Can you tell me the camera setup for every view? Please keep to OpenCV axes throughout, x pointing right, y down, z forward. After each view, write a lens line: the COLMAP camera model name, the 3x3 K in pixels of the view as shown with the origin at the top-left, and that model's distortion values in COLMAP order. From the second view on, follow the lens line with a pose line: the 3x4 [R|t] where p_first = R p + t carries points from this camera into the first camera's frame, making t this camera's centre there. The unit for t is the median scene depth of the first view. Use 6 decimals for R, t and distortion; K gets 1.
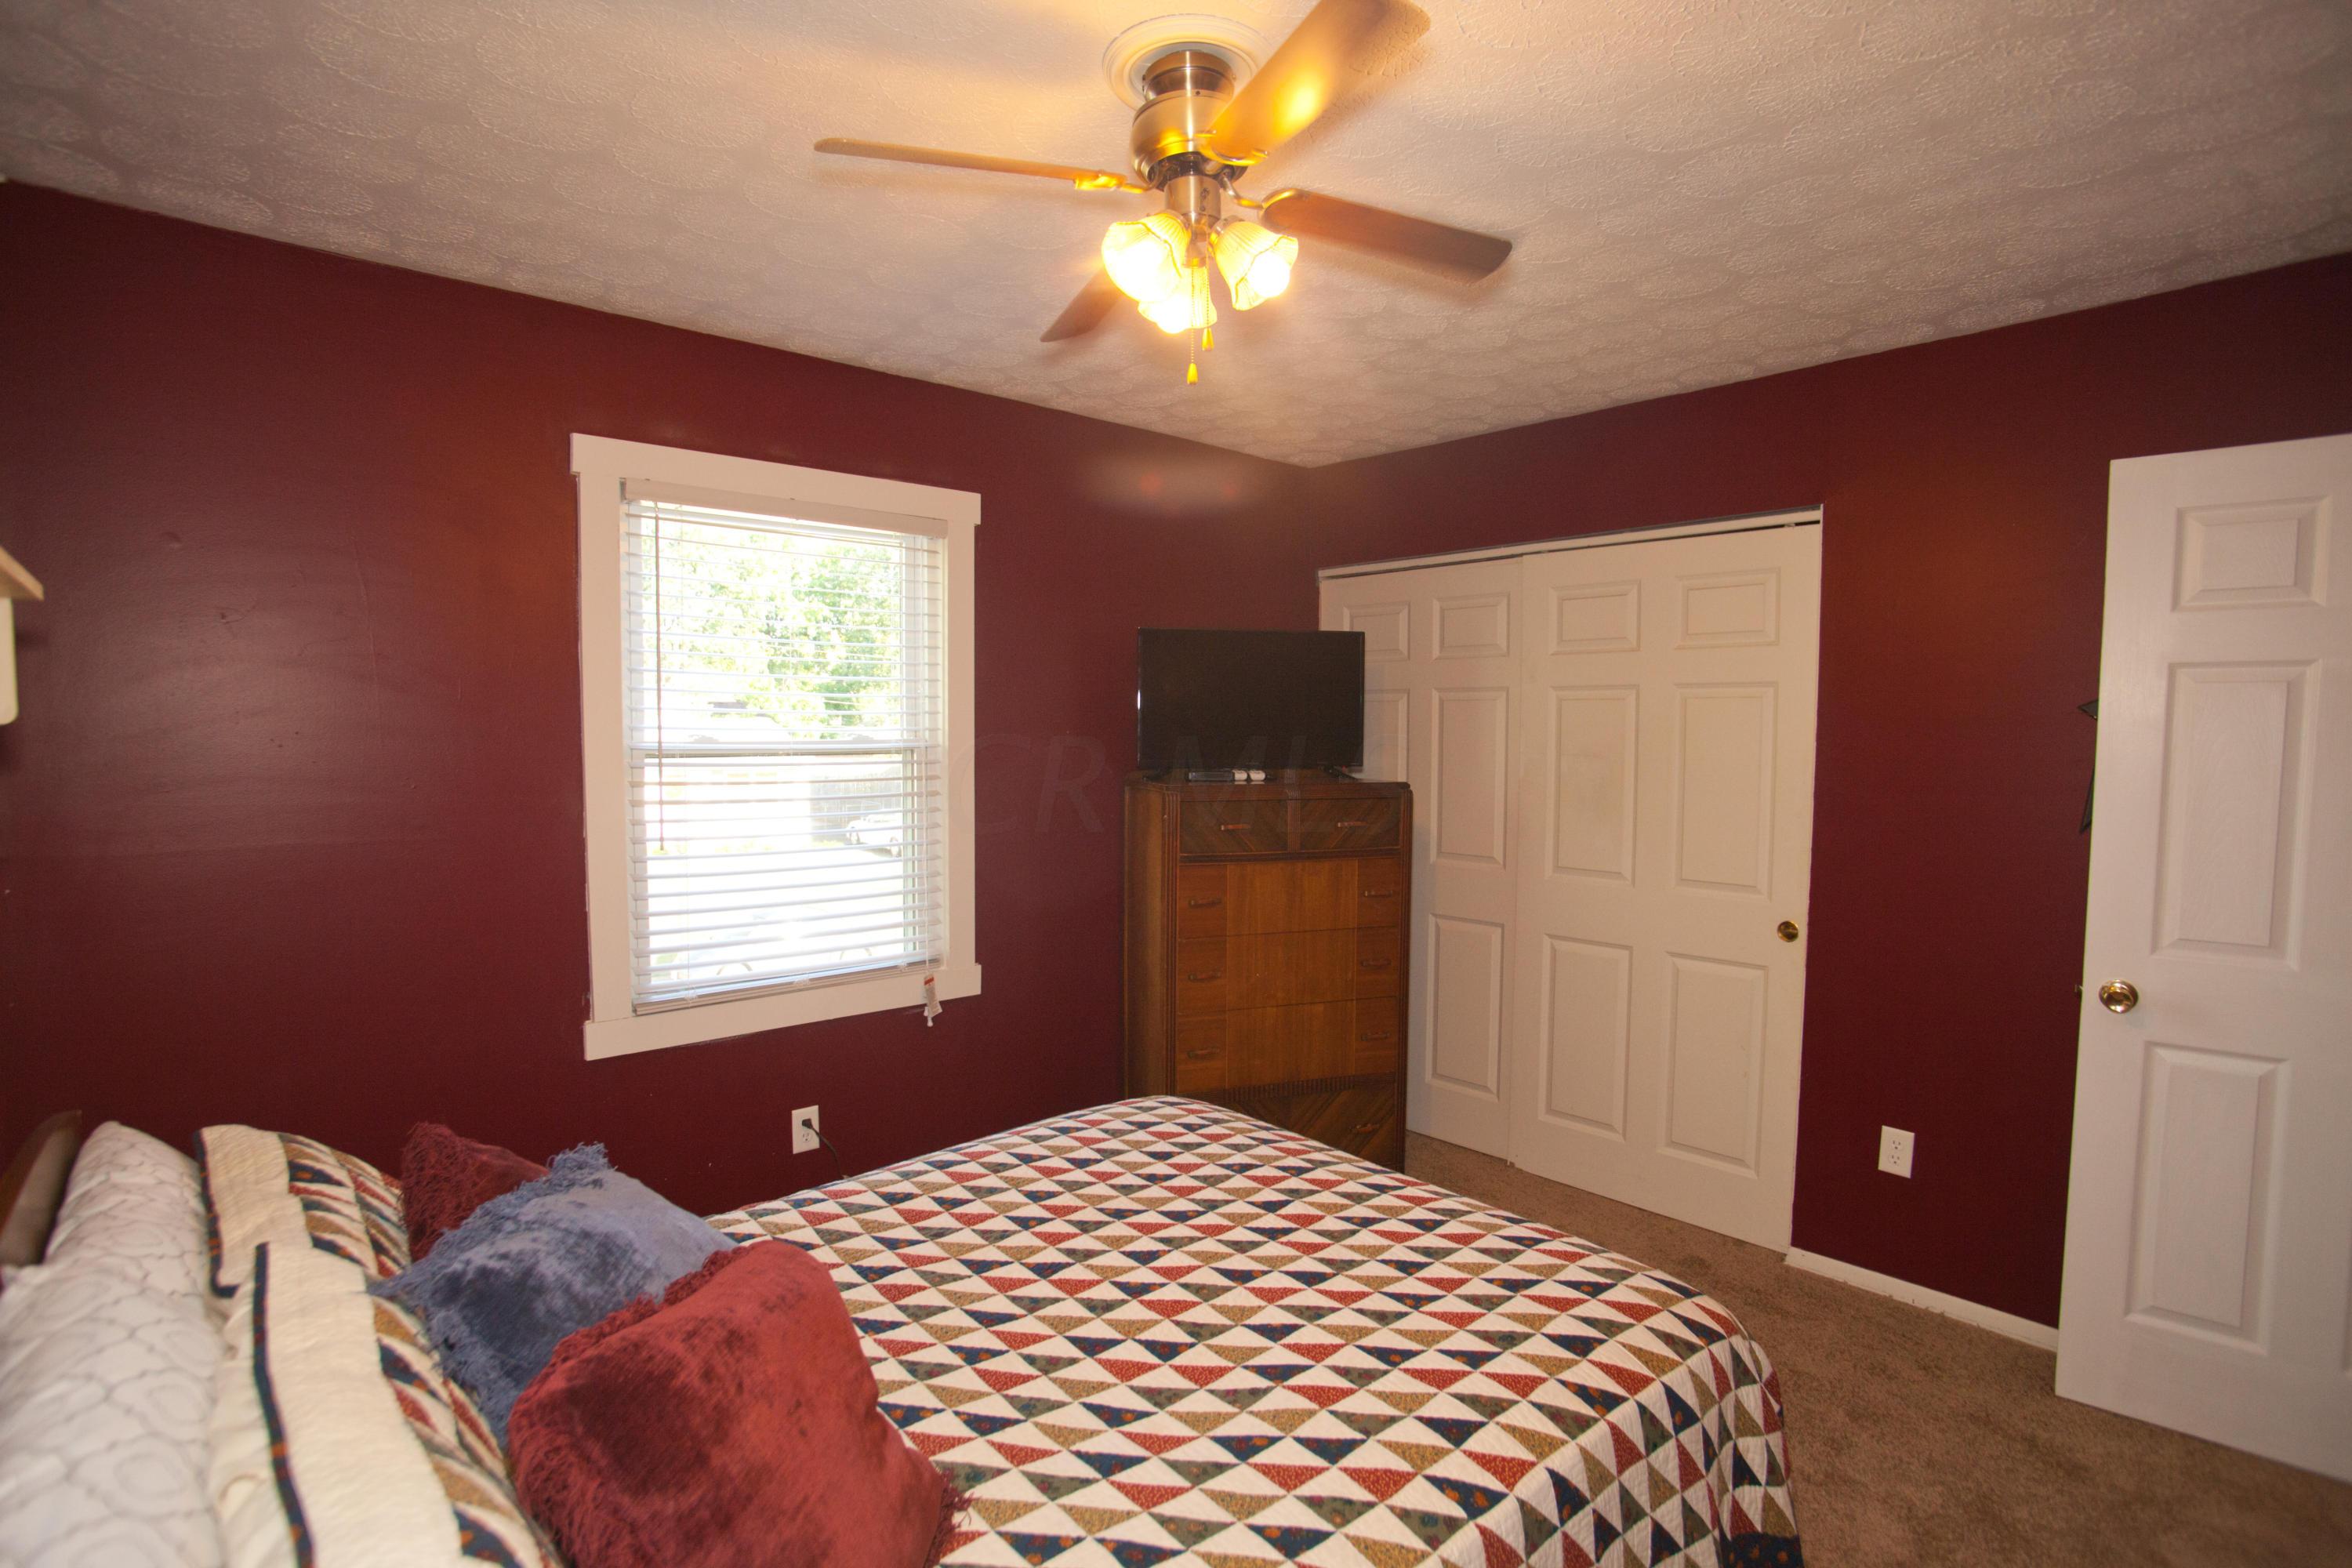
lens RADIAL K [[1149.8, 0, 1170.2], [0, 1149.8, 778.2], [0, 0, 1]] dist [-0.071589, 0.027104]
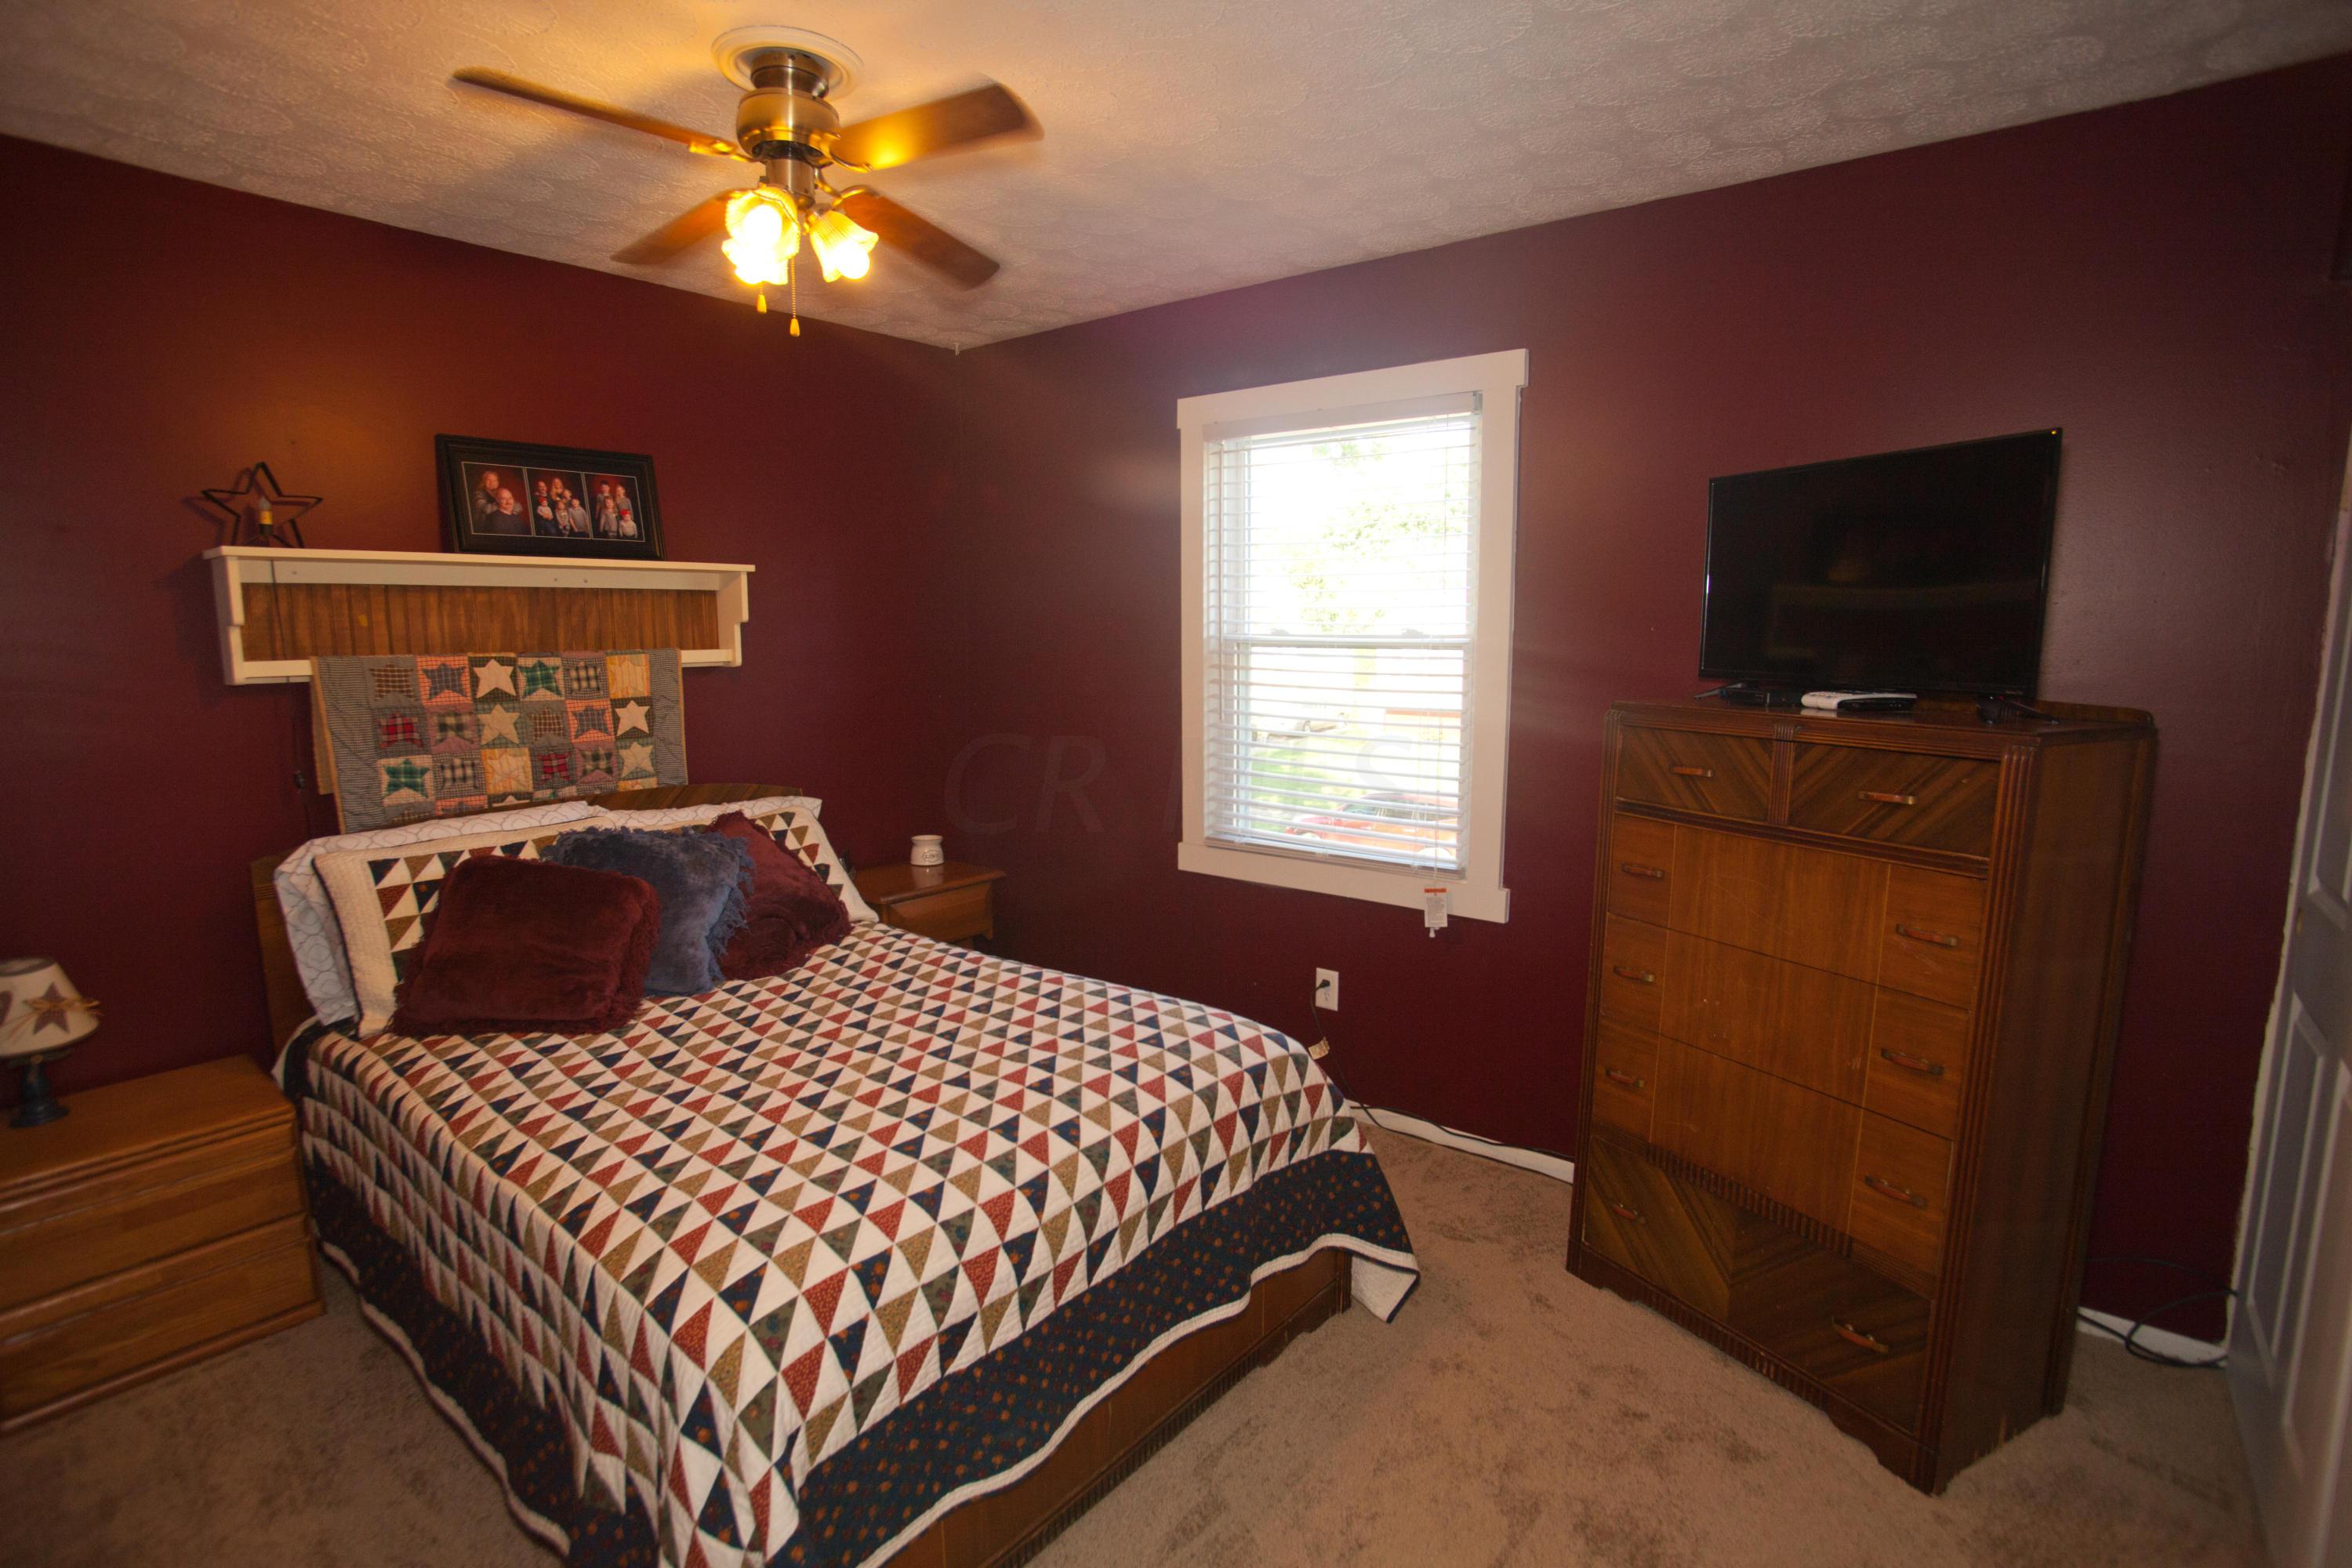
lens RADIAL K [[1149.8, 0, 1174.5], [0, 1149.8, 791.0], [0, 0, 1]] dist [-0.071589, 0.027104]
pose [[0.149950, 0.132772, -0.979738, 1.107554], [-0.038919, 0.990967, 0.128337, -0.031125], [0.987927, 0.018887, 0.153763, 1.026354]]
